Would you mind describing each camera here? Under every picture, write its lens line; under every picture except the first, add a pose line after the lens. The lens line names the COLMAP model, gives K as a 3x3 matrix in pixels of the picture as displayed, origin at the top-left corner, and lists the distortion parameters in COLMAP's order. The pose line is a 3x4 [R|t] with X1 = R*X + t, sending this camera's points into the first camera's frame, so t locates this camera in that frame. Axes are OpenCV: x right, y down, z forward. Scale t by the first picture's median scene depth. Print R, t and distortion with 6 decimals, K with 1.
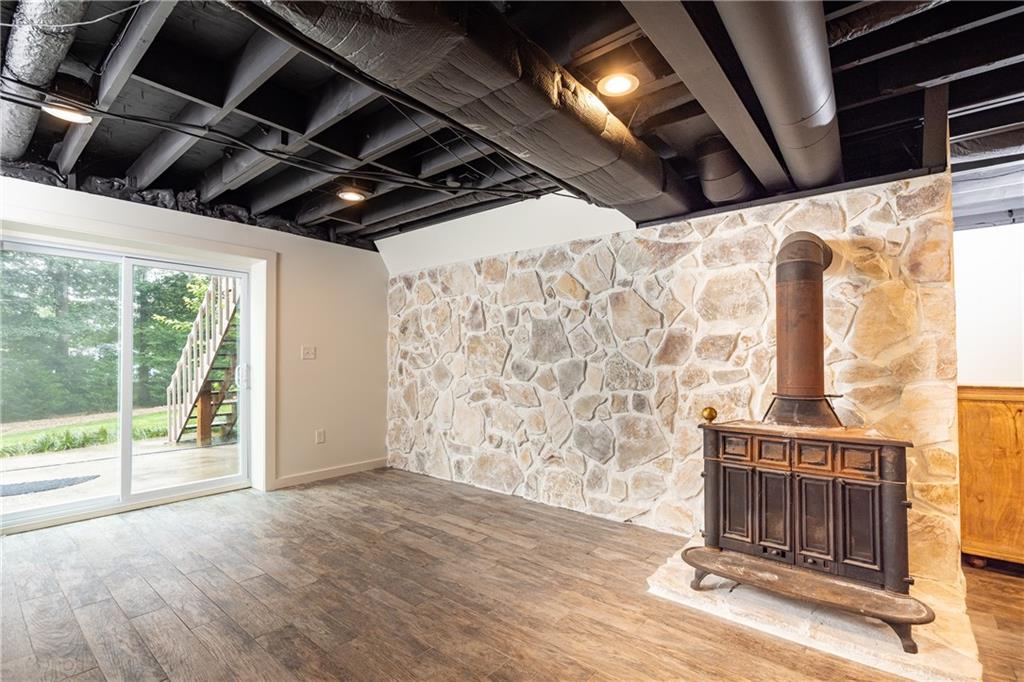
lens RADIAL K [[469.4, 0, 512.2], [0, 469.4, 345.6], [0, 0, 1]] dist [-0.003874, -0.000269]
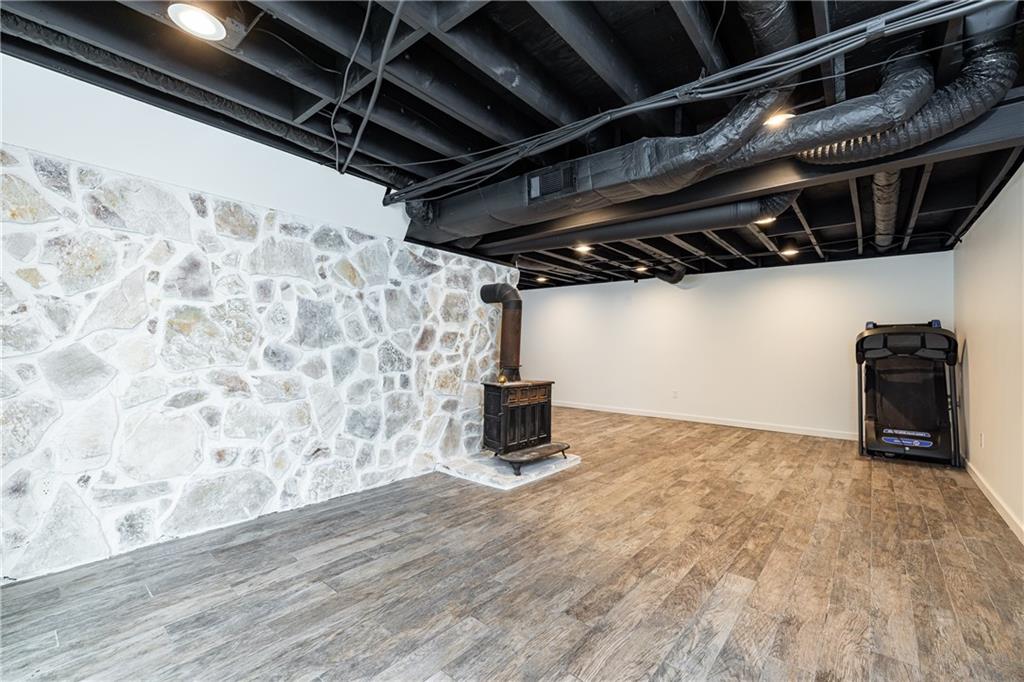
lens RADIAL K [[437.1, 0, 516.1], [0, 437.1, 335.7], [0, 0, 1]] dist [0.001278, 0.000502]
pose [[-0.004687, 0.029363, 0.999558, -0.855648], [-0.046607, 0.998476, -0.029549, 0.020152], [-0.998902, -0.046724, -0.003312, 0.678119]]
